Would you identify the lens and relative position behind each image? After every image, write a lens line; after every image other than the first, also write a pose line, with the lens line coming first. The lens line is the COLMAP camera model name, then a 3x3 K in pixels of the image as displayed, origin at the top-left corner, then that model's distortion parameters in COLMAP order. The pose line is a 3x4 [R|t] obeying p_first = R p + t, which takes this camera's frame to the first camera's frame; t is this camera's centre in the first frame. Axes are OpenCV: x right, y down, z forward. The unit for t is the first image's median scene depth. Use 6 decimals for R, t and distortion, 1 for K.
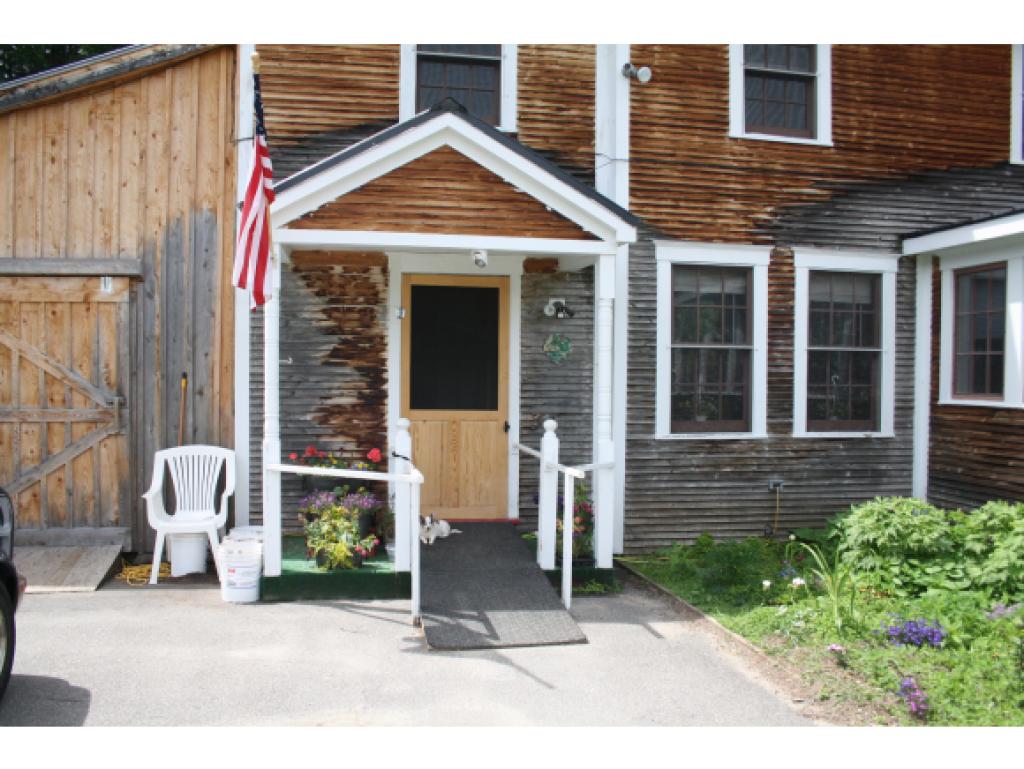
lens RADIAL K [[842.2, 0, 512.0], [0, 842.2, 384.5], [0, 0, 1]] dist [-0.008595, -0.001223]
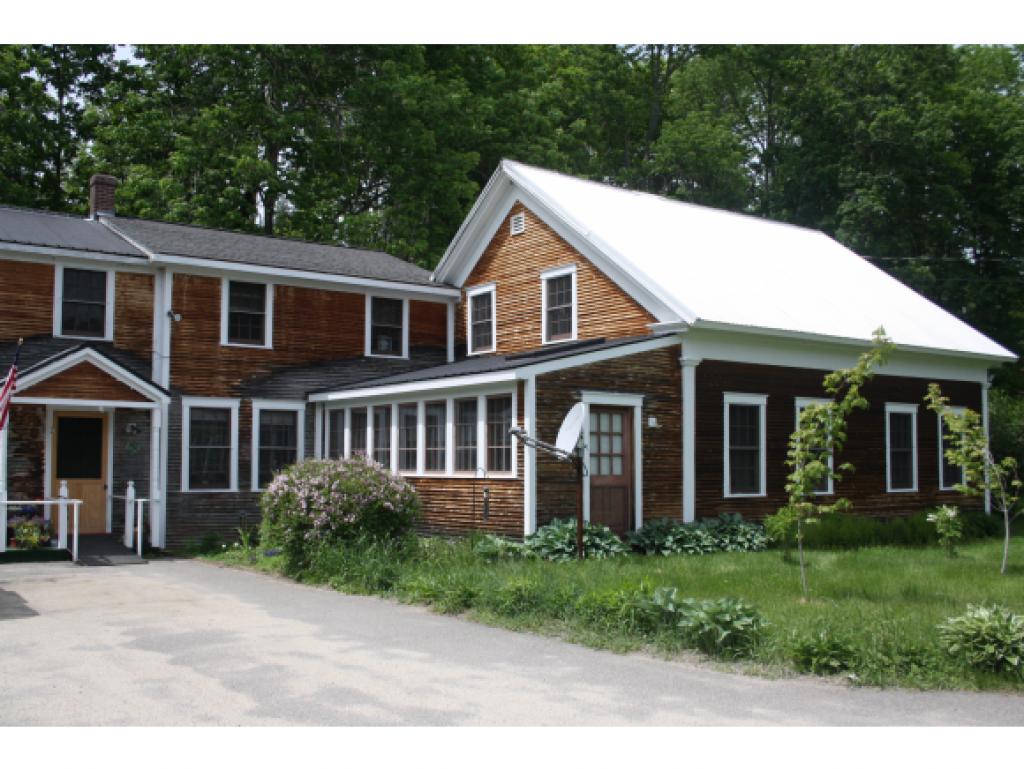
lens RADIAL K [[1031.9, 0, 512.5], [0, 1031.9, 406.1], [0, 0, 1]] dist [-0.091690, 0.006813]
pose [[0.904551, 0.016838, 0.426033, -0.164244], [0.011537, 0.997887, -0.063934, 0.023723], [-0.426210, 0.062747, 0.902445, -1.606734]]
